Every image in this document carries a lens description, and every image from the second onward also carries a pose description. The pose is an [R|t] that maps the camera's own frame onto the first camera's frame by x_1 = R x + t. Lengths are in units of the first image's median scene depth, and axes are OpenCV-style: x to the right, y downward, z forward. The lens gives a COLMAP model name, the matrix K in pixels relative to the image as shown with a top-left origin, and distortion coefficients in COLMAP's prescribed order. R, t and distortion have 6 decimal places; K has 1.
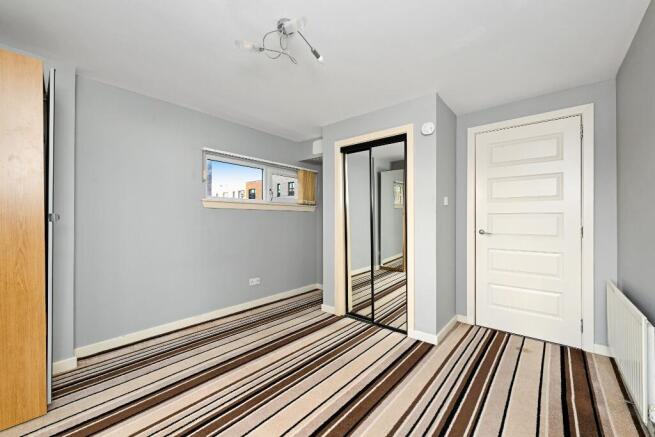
lens RADIAL K [[264.0, 0, 331.5], [0, 264.0, 214.8], [0, 0, 1]] dist [-0.000630, -0.000378]
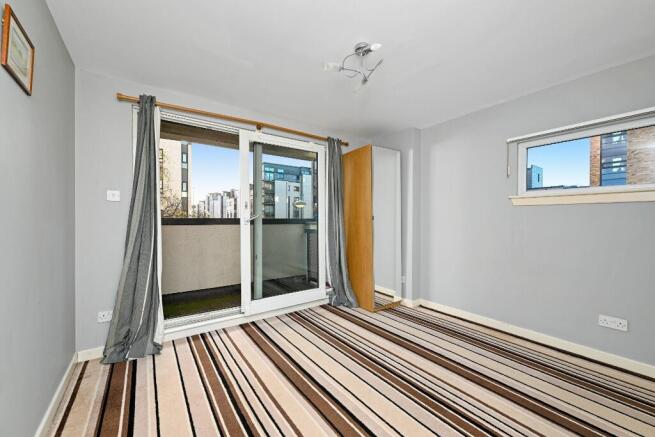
lens RADIAL K [[264.0, 0, 331.0], [0, 264.0, 220.3], [0, 0, 1]] dist [-0.000630, -0.000378]
pose [[-0.245166, 0.004174, -0.969472, 0.702495], [0.011988, 0.999927, 0.001273, 0.017112], [0.969407, -0.011310, -0.245199, 0.832662]]
